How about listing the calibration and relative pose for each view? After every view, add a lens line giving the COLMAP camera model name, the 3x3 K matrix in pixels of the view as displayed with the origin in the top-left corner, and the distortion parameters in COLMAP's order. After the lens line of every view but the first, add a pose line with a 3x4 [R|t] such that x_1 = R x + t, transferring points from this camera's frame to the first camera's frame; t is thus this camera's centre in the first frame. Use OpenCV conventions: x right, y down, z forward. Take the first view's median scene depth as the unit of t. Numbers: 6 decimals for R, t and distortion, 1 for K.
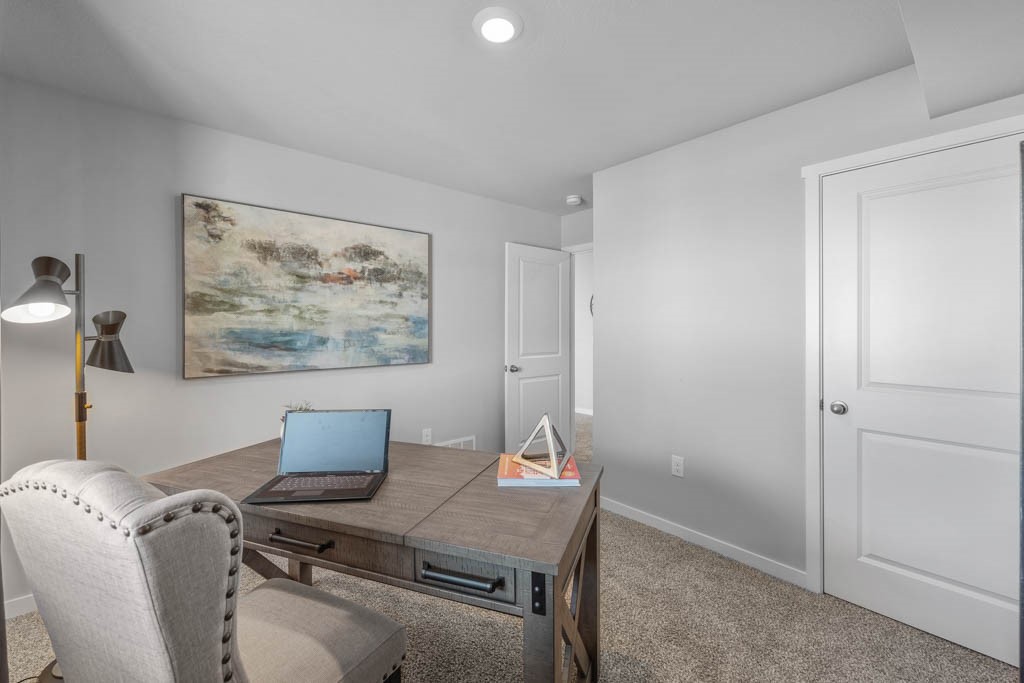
lens RADIAL K [[409.5, 0, 512.6], [0, 409.5, 334.5], [0, 0, 1]] dist [-0.000888, 0.000748]
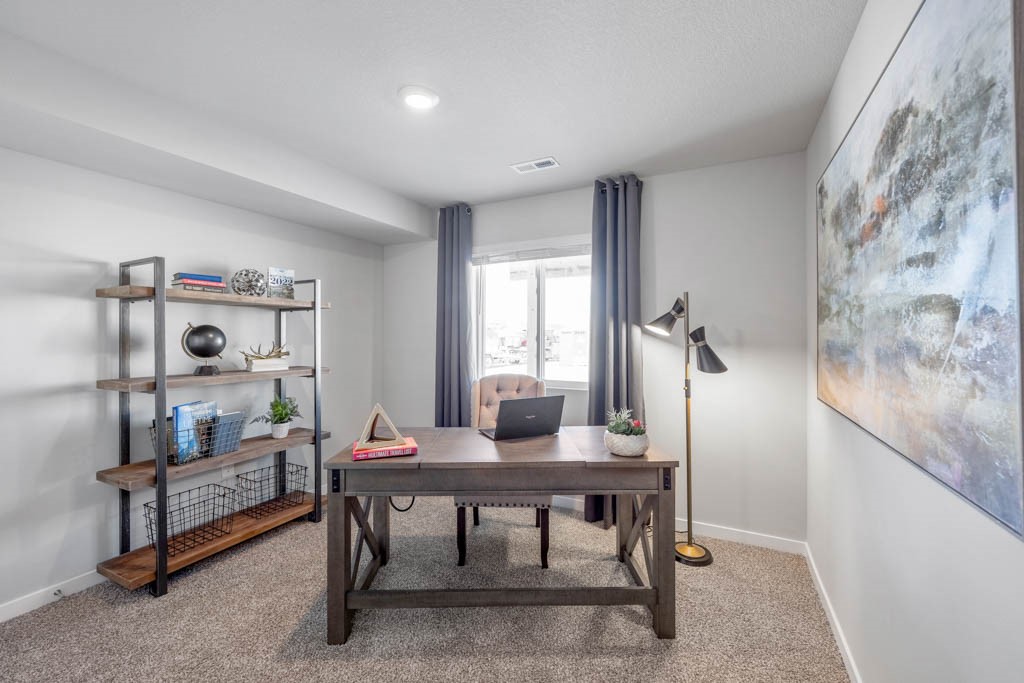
lens RADIAL K [[409.5, 0, 510.3], [0, 409.5, 334.8], [0, 0, 1]] dist [-0.000888, 0.000748]
pose [[-0.928811, 0.000475, -0.370553, 0.107519], [-0.005372, 0.999877, 0.014747, -0.031804], [0.370515, 0.015688, -0.928694, 1.479875]]
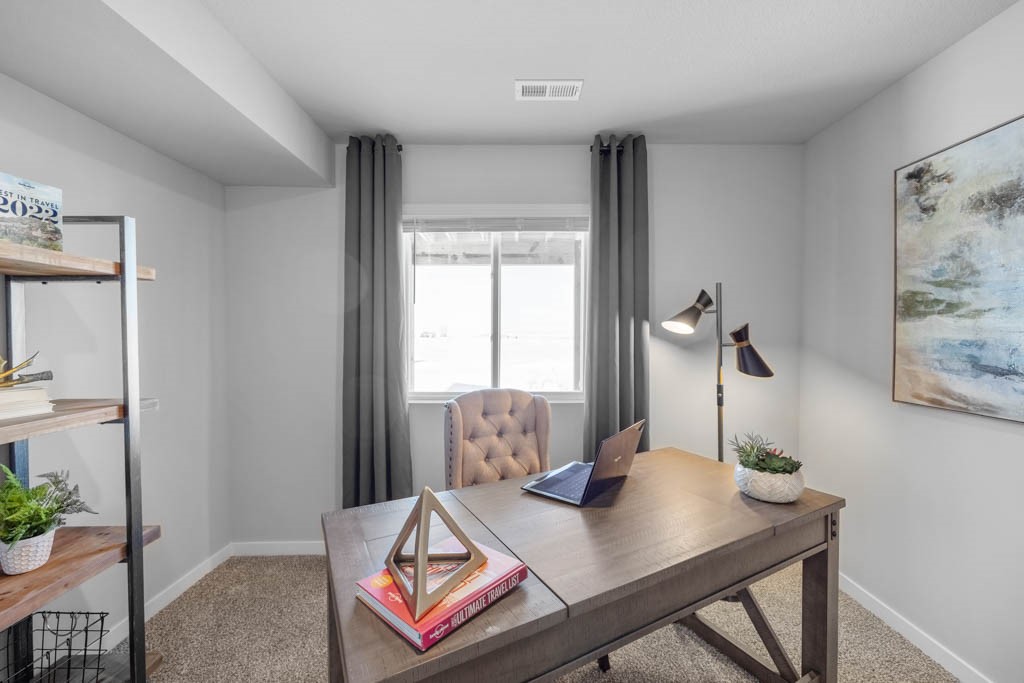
lens RADIAL K [[409.5, 0, 515.4], [0, 409.5, 339.5], [0, 0, 1]] dist [-0.000888, 0.000748]
pose [[-0.653898, 0.013385, -0.756464, 0.277165], [-0.012287, 0.999524, 0.028306, -0.025099], [0.756483, 0.027804, -0.653422, 0.919039]]
